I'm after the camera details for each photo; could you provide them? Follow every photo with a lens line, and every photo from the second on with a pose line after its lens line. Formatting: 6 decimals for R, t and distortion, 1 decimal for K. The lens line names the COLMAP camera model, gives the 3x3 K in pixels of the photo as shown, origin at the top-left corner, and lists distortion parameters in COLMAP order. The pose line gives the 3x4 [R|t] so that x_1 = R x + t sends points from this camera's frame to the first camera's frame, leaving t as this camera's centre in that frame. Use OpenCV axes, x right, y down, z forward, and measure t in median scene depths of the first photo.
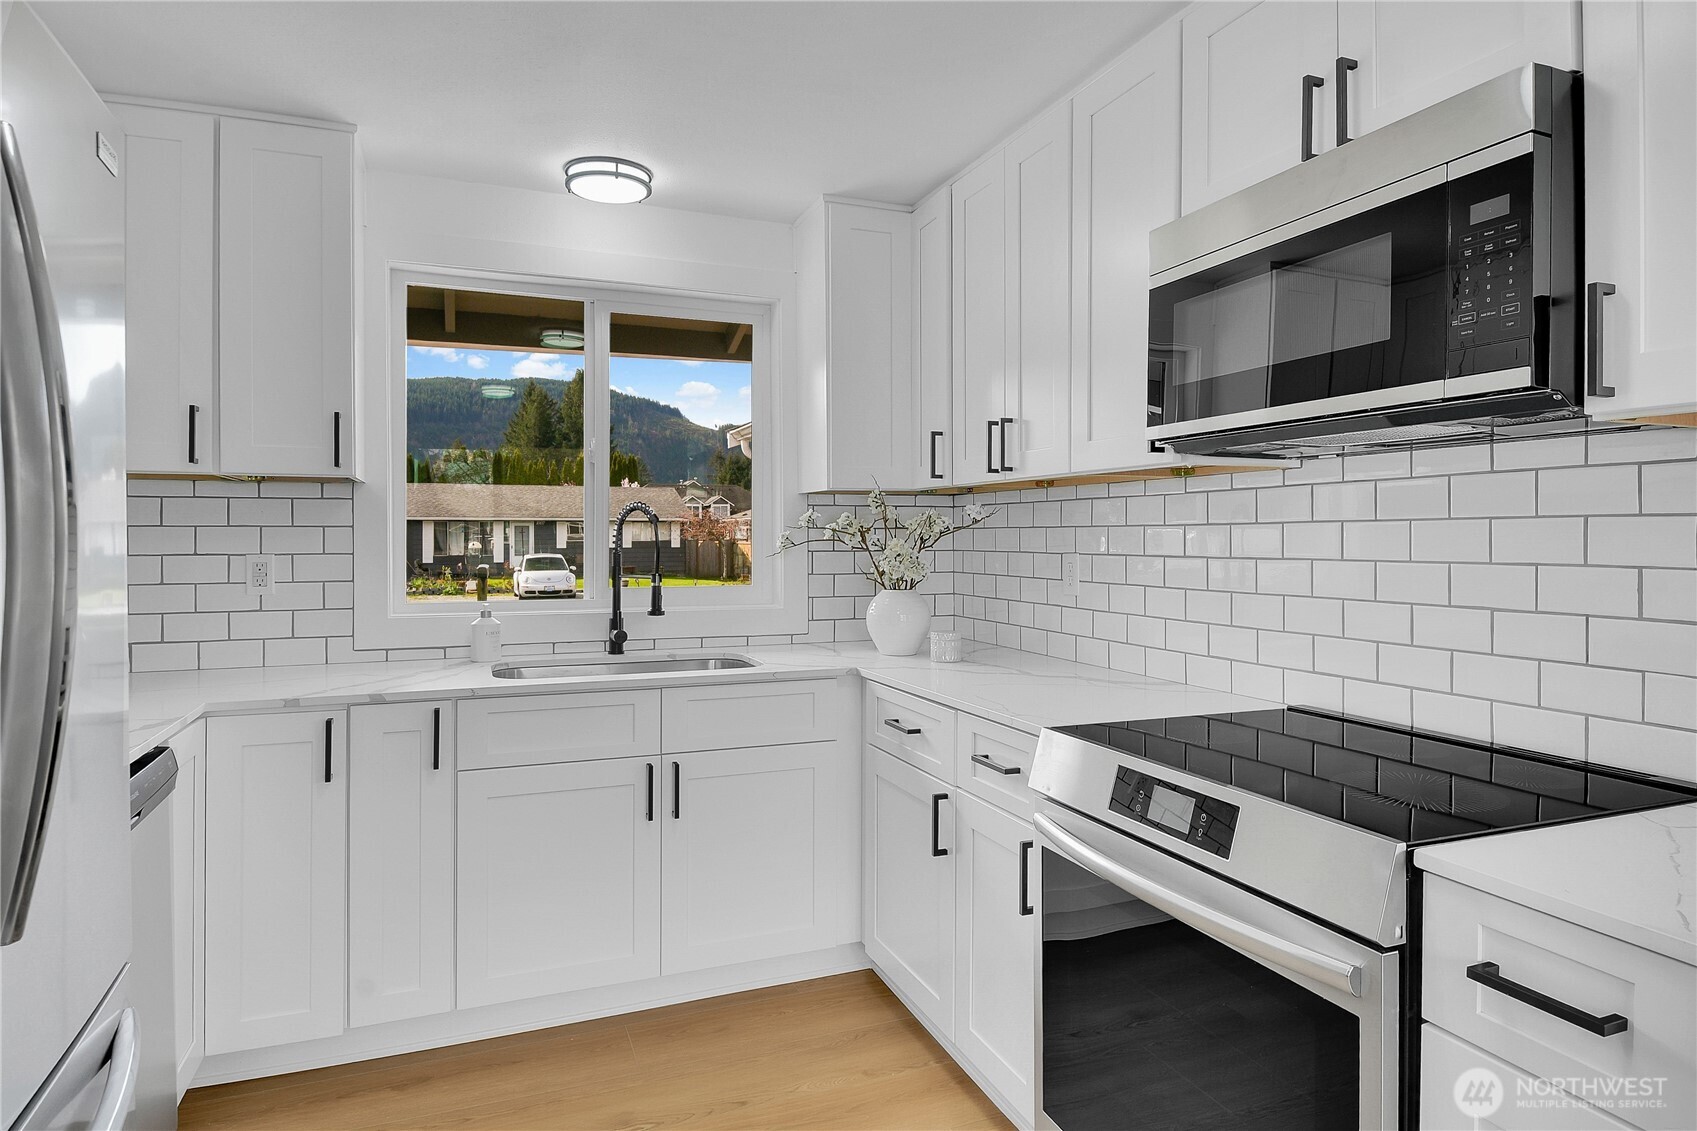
lens RADIAL K [[1010.4, 0, 849.3], [0, 1010.4, 559.2], [0, 0, 1]] dist [-0.006839, -0.001864]
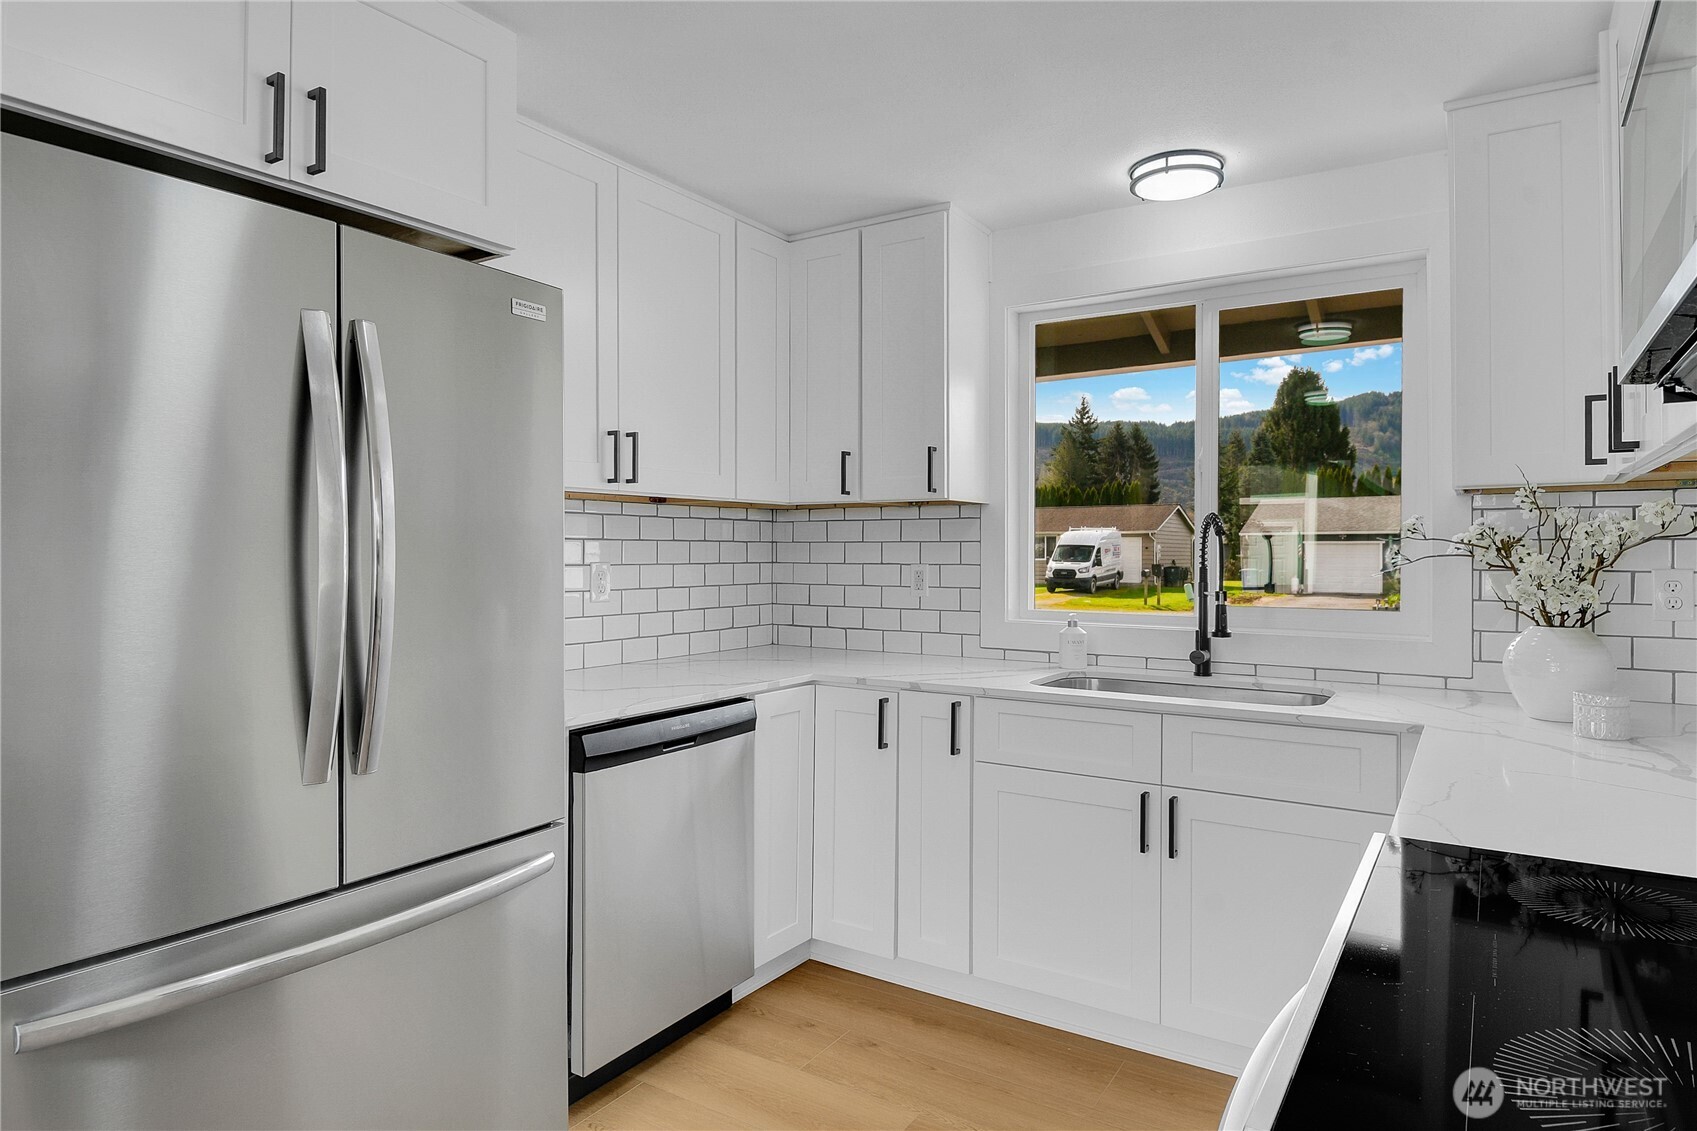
lens RADIAL K [[995.0, 0, 848.5], [0, 995.0, 565.5], [0, 0, 1]] dist [0.001179, -0.001761]
pose [[0.562701, 0.014235, -0.826538, 0.387720], [-0.018761, 0.999814, 0.004447, -0.007044], [0.826447, 0.013005, 0.562864, 0.233848]]
